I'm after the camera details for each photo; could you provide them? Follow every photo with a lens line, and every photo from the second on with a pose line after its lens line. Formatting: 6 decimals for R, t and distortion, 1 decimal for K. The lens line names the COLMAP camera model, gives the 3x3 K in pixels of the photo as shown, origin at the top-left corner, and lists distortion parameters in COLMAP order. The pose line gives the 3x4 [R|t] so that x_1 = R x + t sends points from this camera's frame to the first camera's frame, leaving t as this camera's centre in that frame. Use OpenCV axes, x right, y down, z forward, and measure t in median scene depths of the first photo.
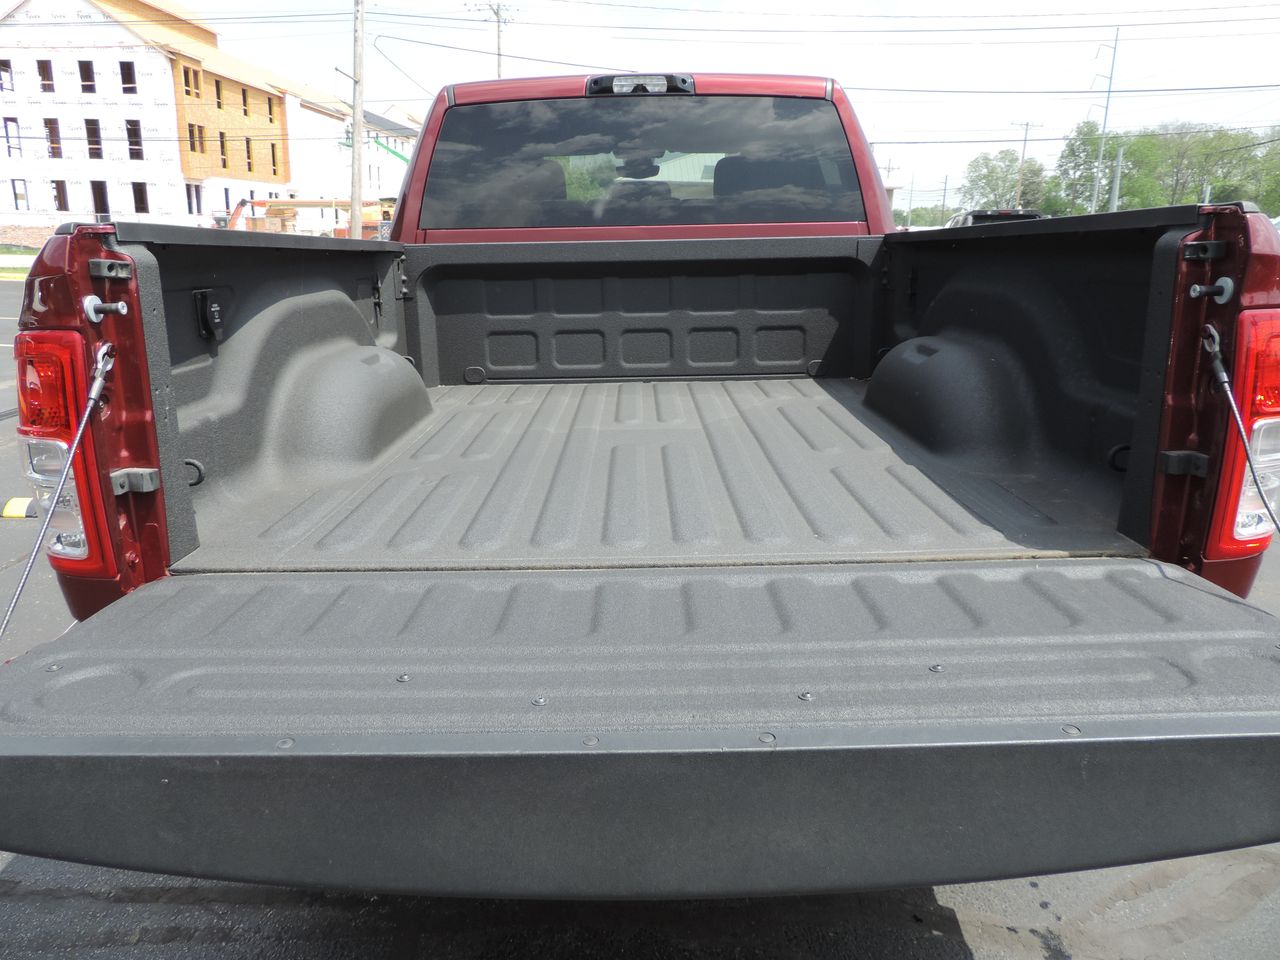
lens RADIAL K [[921.3, 0, 640.0], [0, 921.3, 480.0], [0, 0, 1]] dist [-0.001547, 0.006418]
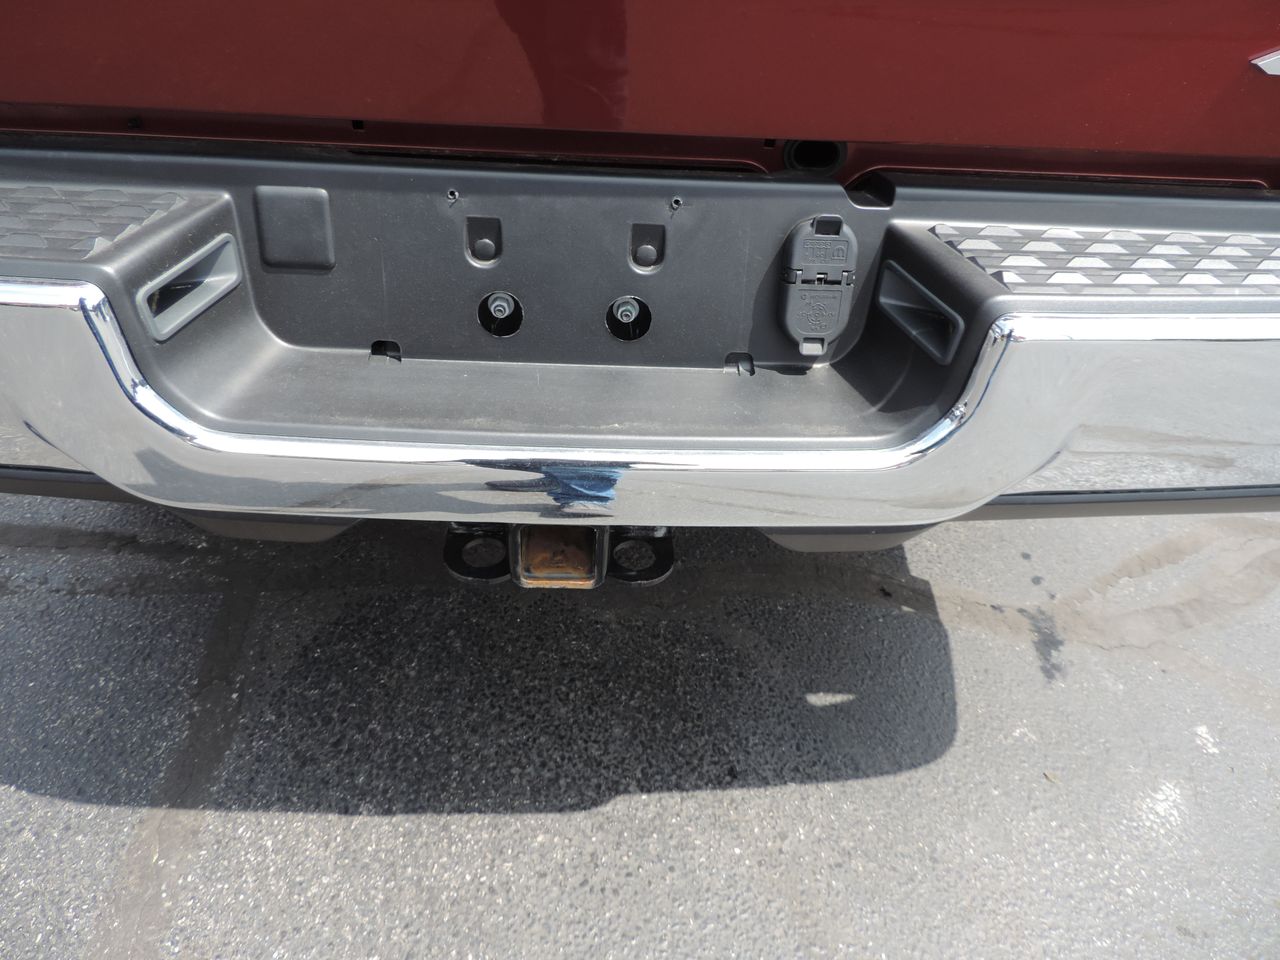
lens RADIAL K [[909.8, 0, 634.8], [0, 909.8, 466.8], [0, 0, 1]] dist [-0.005375, 0.000453]
pose [[0.997320, 0.038941, 0.061938, 0.015411], [-0.059431, 0.924940, 0.375437, 0.050512], [-0.042669, -0.378112, 0.924776, 0.183116]]
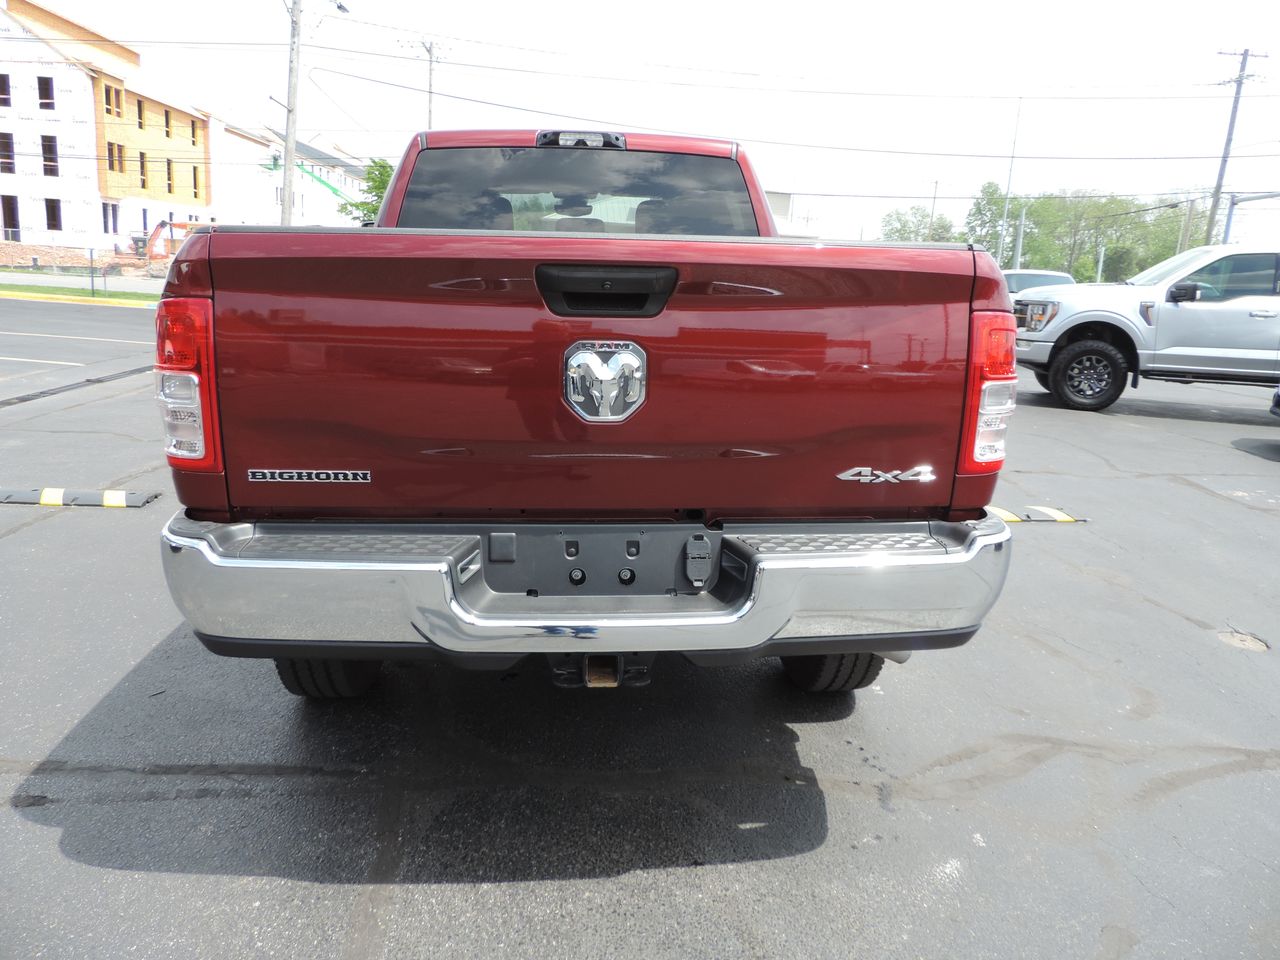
lens RADIAL K [[917.1, 0, 647.3], [0, 917.1, 479.5], [0, 0, 1]] dist [0.002575, 0.001570]
pose [[0.995618, 0.016762, 0.091998, -0.015605], [-0.013078, 0.999094, -0.040499, 0.062719], [-0.092593, 0.039118, 0.994935, -0.182203]]
